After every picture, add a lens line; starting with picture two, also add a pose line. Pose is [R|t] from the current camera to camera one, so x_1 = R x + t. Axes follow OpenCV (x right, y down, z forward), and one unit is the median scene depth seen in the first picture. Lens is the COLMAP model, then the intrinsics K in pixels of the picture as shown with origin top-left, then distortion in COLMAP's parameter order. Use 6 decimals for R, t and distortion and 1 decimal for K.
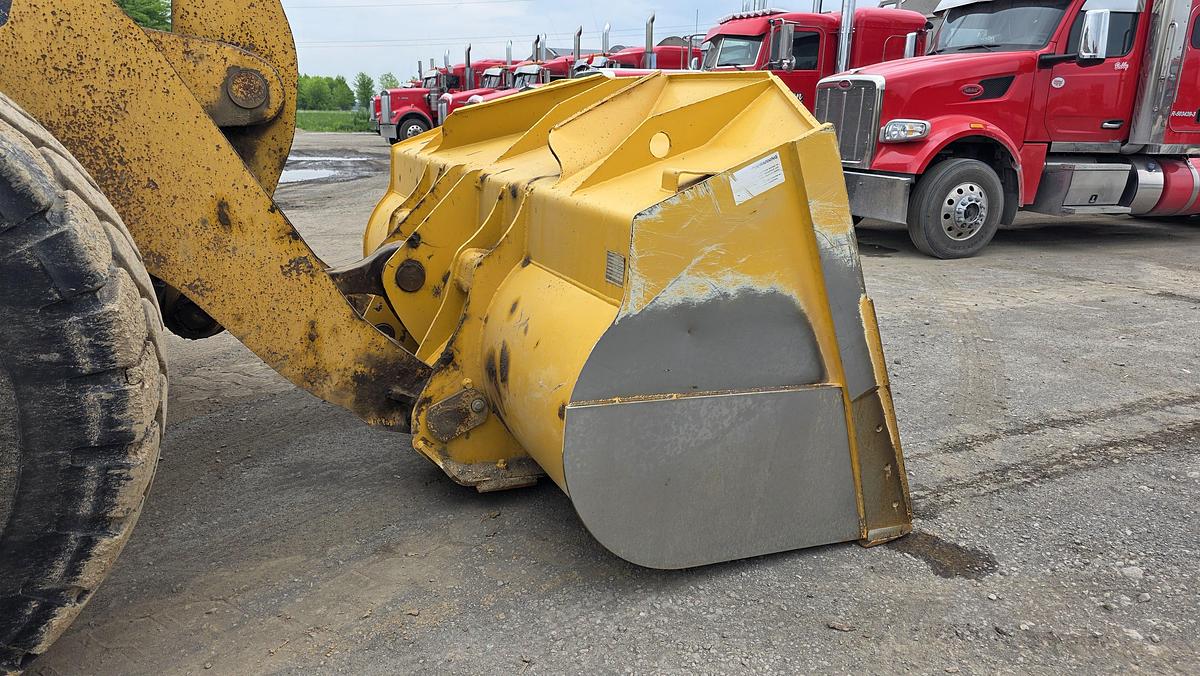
lens RADIAL K [[807.9, 0, 602.8], [0, 807.9, 335.5], [0, 0, 1]] dist [0.062590, -0.060520]
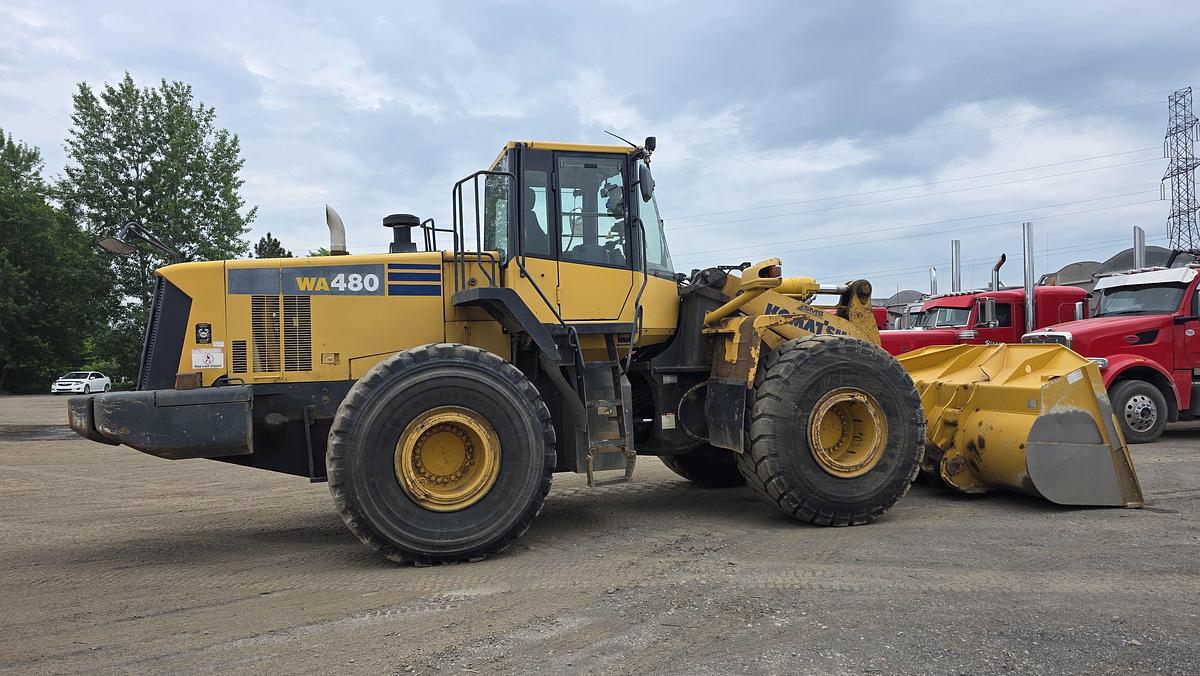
lens RADIAL K [[812.2, 0, 589.1], [0, 812.2, 339.2], [0, 0, 1]] dist [0.063739, -0.060760]
pose [[0.985832, -0.036259, -0.163772, -0.994953], [-0.012755, 0.957326, -0.288728, 0.541744], [0.167252, 0.286726, 0.943300, -2.107562]]
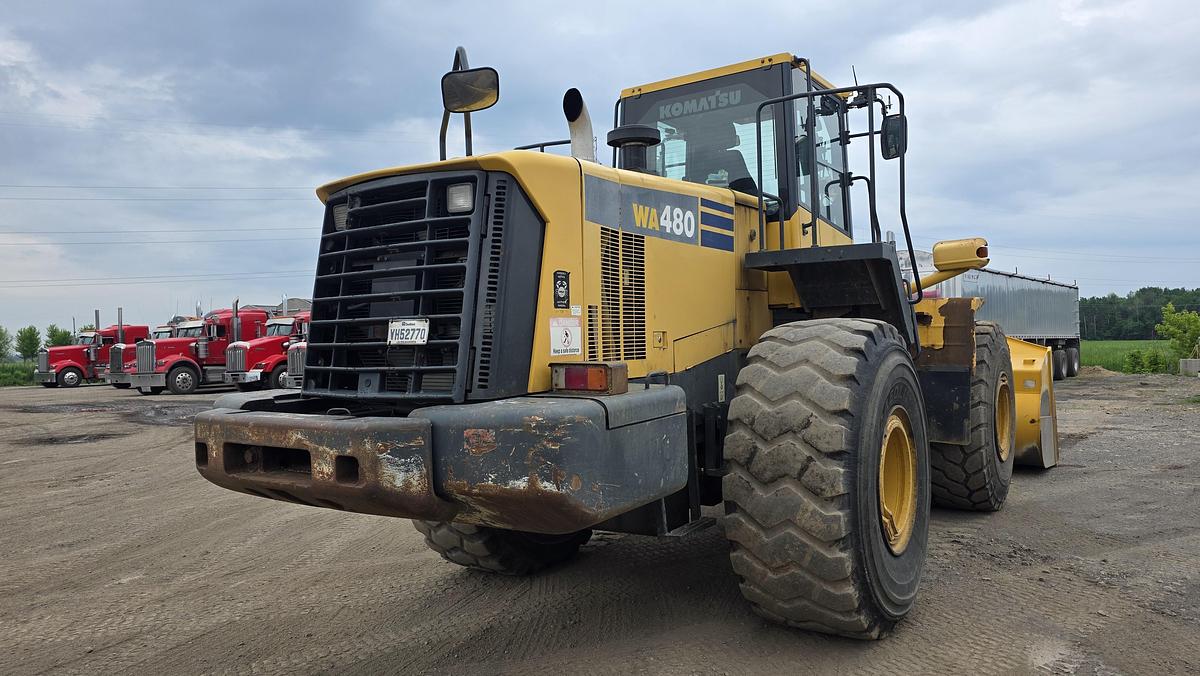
lens RADIAL K [[804.1, 0, 602.1], [0, 804.1, 347.4], [0, 0, 1]] dist [0.099220, -0.084674]
pose [[0.868853, -0.033127, 0.493961, -2.995571], [0.163002, 0.961269, -0.222246, 0.232875], [-0.467467, 0.273615, 0.840601, -1.127419]]
